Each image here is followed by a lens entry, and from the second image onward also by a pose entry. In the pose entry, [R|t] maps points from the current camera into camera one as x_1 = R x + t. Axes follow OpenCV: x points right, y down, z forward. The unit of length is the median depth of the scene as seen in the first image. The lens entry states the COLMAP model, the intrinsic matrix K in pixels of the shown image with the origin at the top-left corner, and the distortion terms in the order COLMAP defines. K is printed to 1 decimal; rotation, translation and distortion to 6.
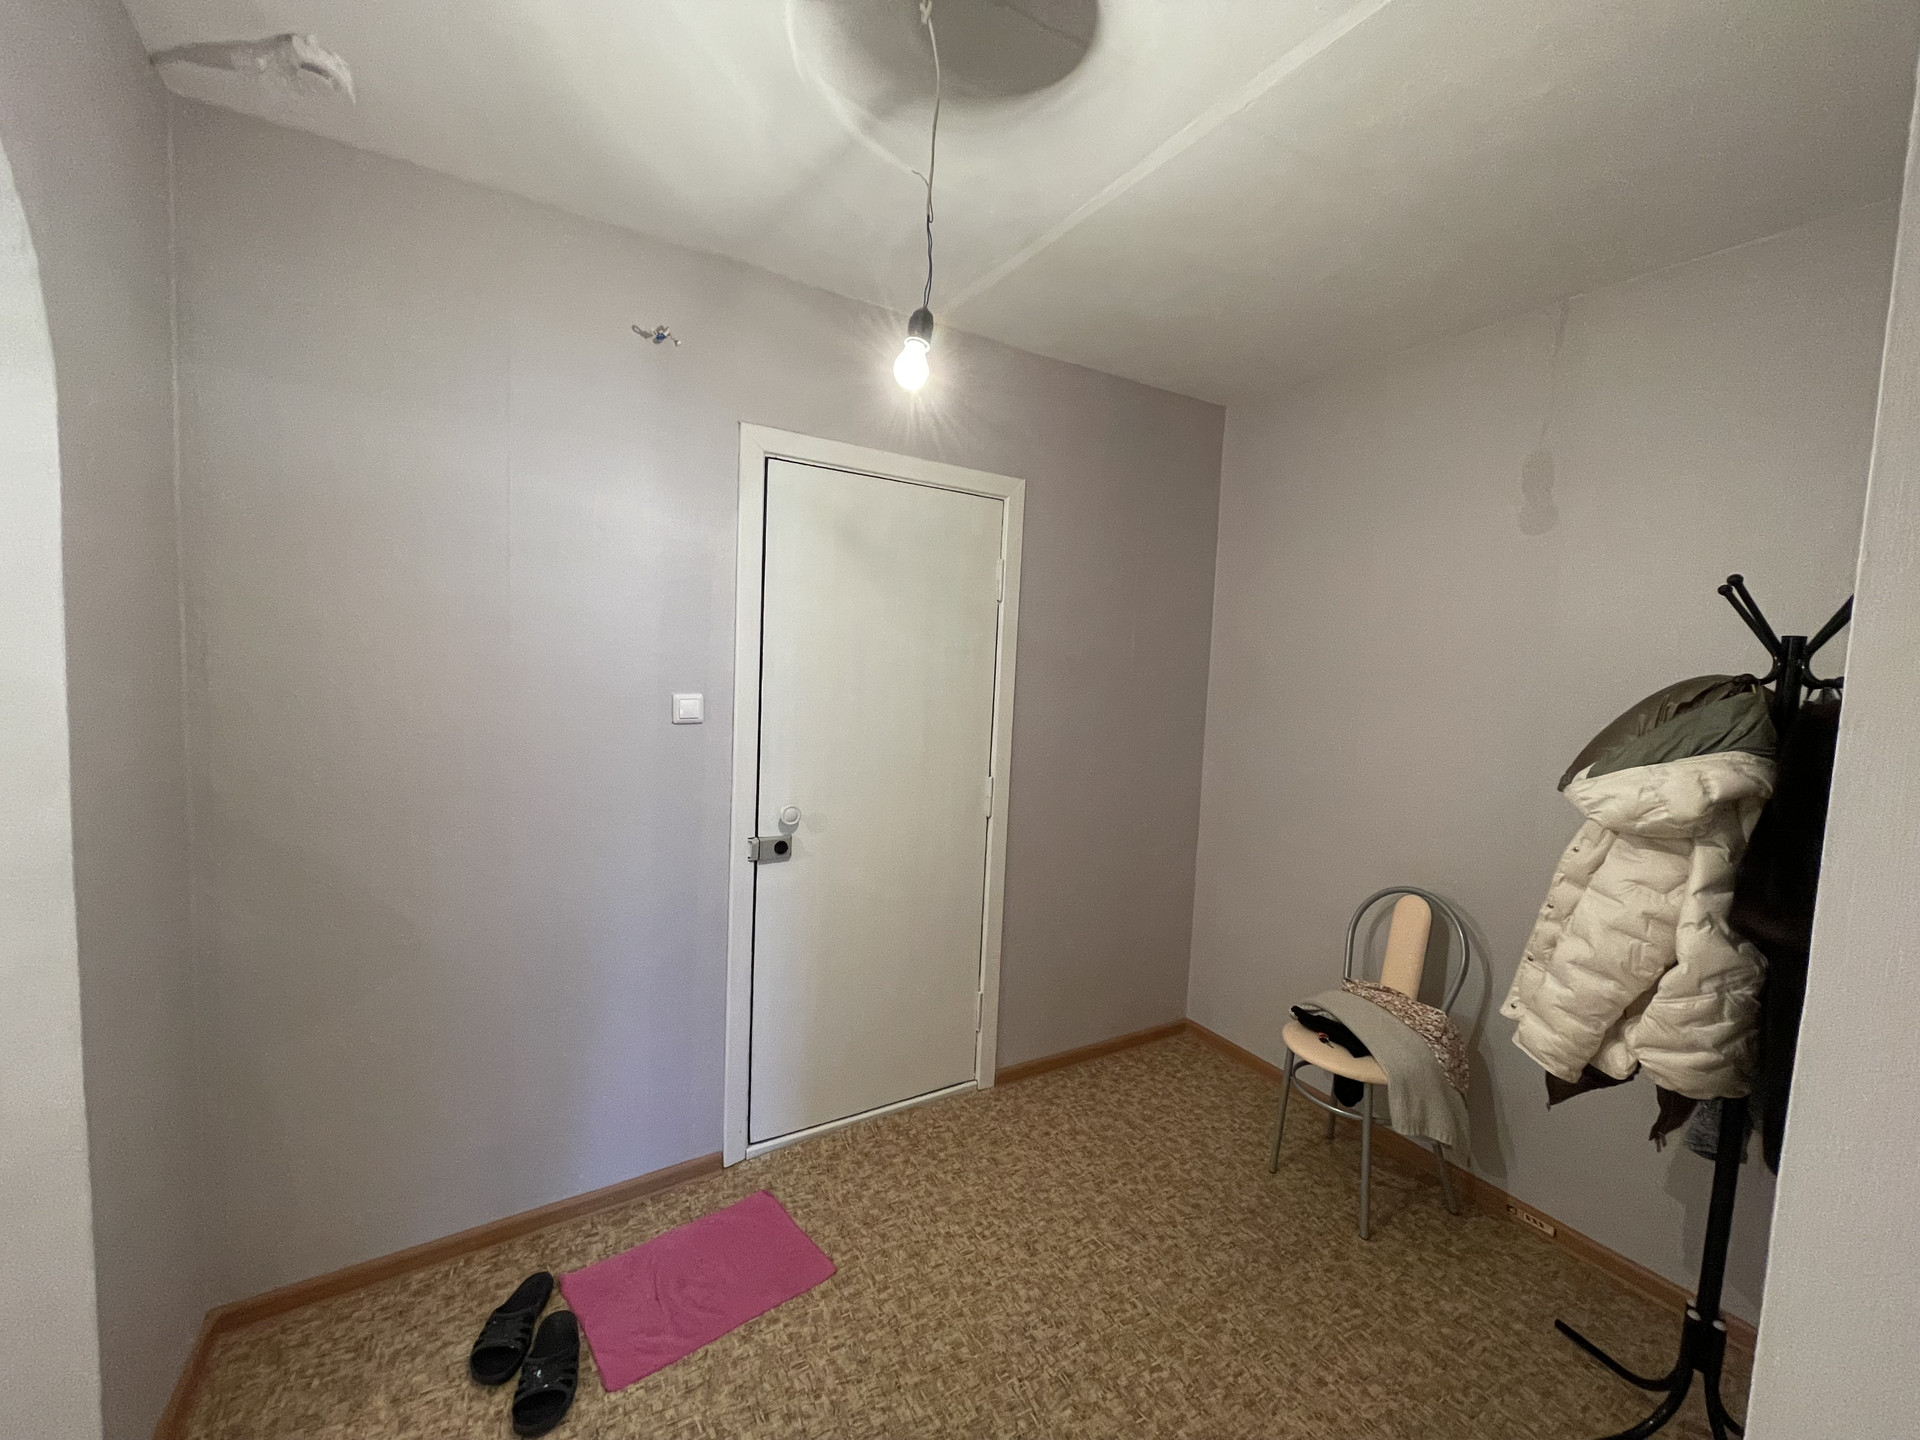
lens RADIAL K [[771.2, 0, 955.2], [0, 771.2, 724.9], [0, 0, 1]] dist [-0.003229, 0.001183]
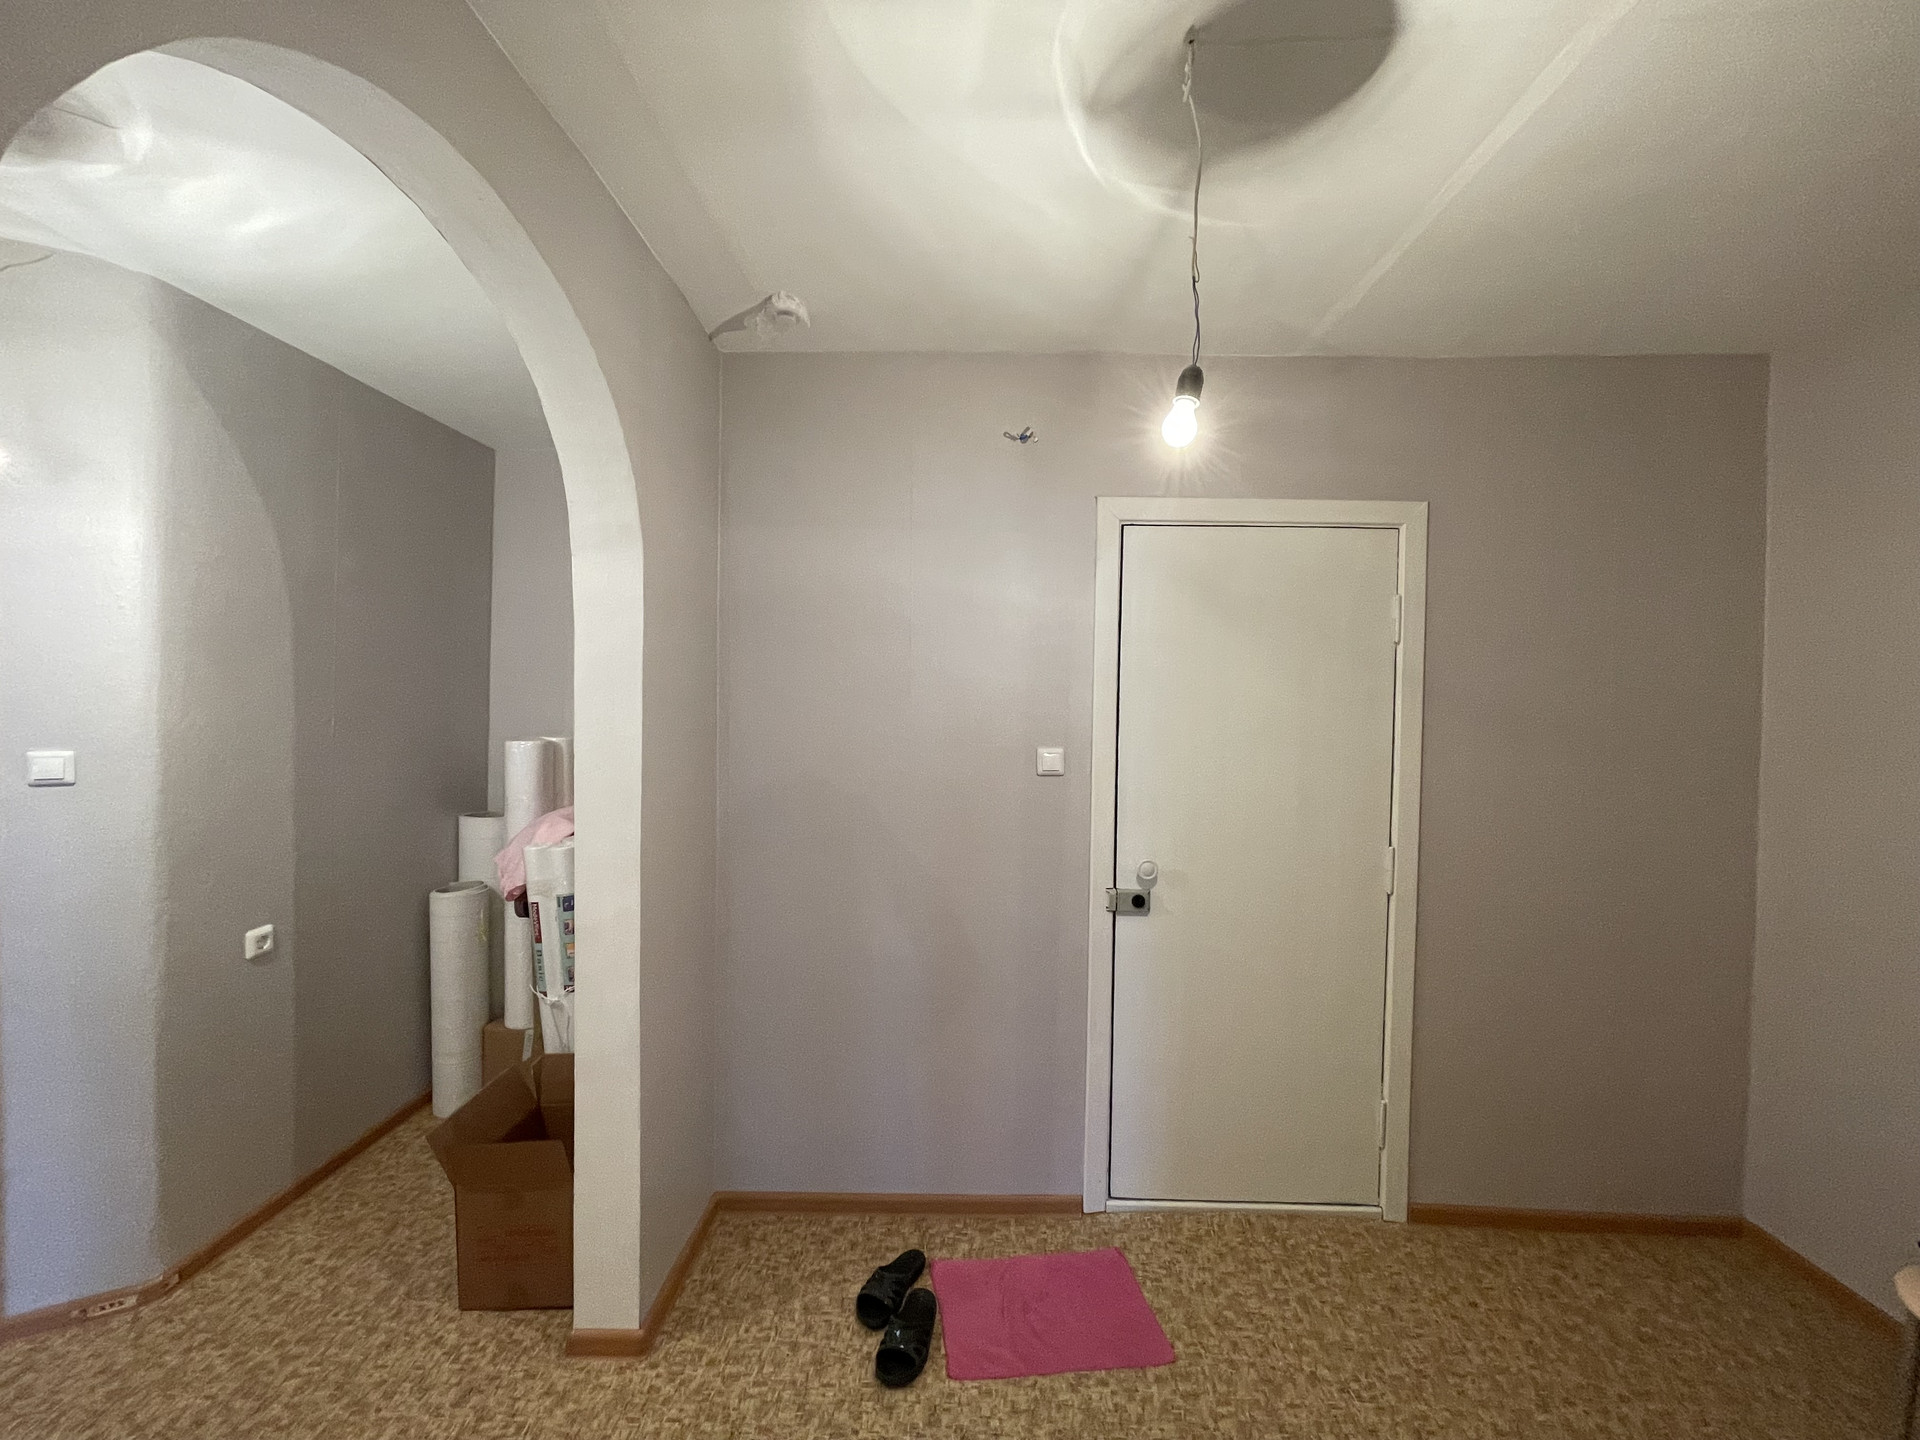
lens RADIAL K [[771.2, 0, 955.5], [0, 771.2, 726.1], [0, 0, 1]] dist [-0.003229, 0.001183]
pose [[0.840287, -0.012688, -0.541993, 0.130803], [-0.024308, 0.997839, -0.061045, -0.002256], [0.541596, 0.064470, 0.838163, 0.011490]]
